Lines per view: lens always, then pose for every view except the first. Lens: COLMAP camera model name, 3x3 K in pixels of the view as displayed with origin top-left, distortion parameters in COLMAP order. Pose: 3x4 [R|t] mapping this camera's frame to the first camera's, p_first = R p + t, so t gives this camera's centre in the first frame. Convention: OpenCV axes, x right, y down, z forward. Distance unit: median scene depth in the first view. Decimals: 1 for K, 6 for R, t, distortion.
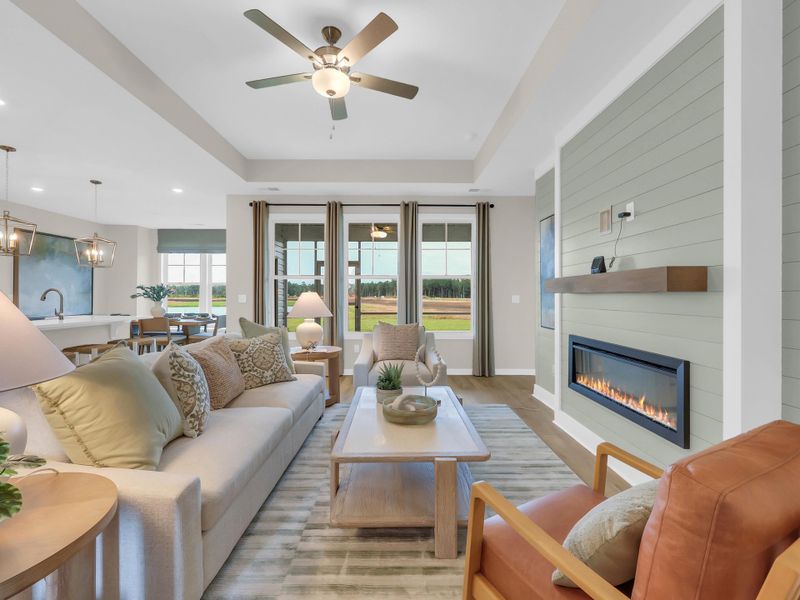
lens RADIAL K [[362.8, 0, 398.9], [0, 362.8, 299.2], [0, 0, 1]] dist [-0.004697, -0.000640]
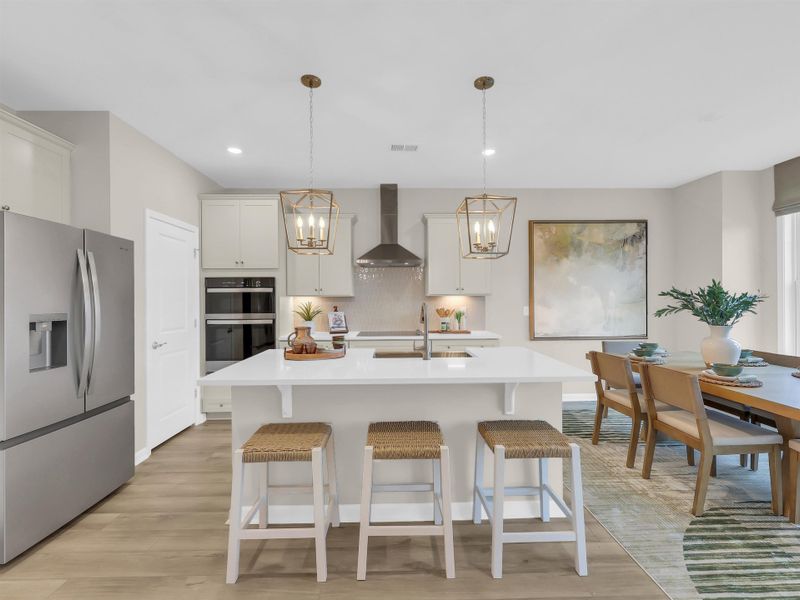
lens RADIAL K [[371.9, 0, 400.0], [0, 371.9, 300.0], [0, 0, 1]] dist [-0.003192, -0.000109]
pose [[0.020965, -0.004383, -0.999771, -0.221292], [0.002020, 0.999989, -0.004342, -0.020231], [0.999778, -0.001928, 0.020973, 0.565879]]
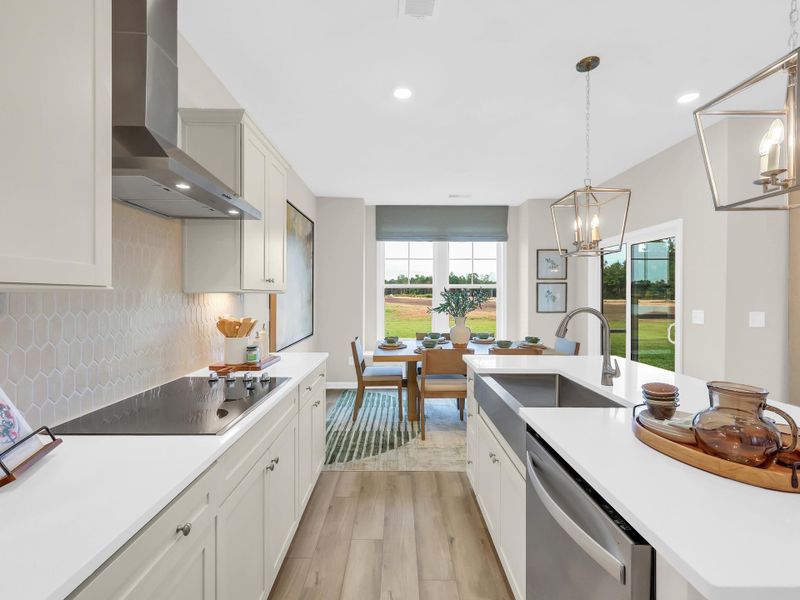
lens RADIAL K [[362.8, 0, 398.9], [0, 362.8, 299.2], [0, 0, 1]] dist [-0.004697, -0.000640]
pose [[0.999987, -0.002731, -0.004419, -0.694650], [0.002769, 0.999959, 0.008575, -0.026413], [0.004395, -0.008587, 0.999953, 0.360204]]
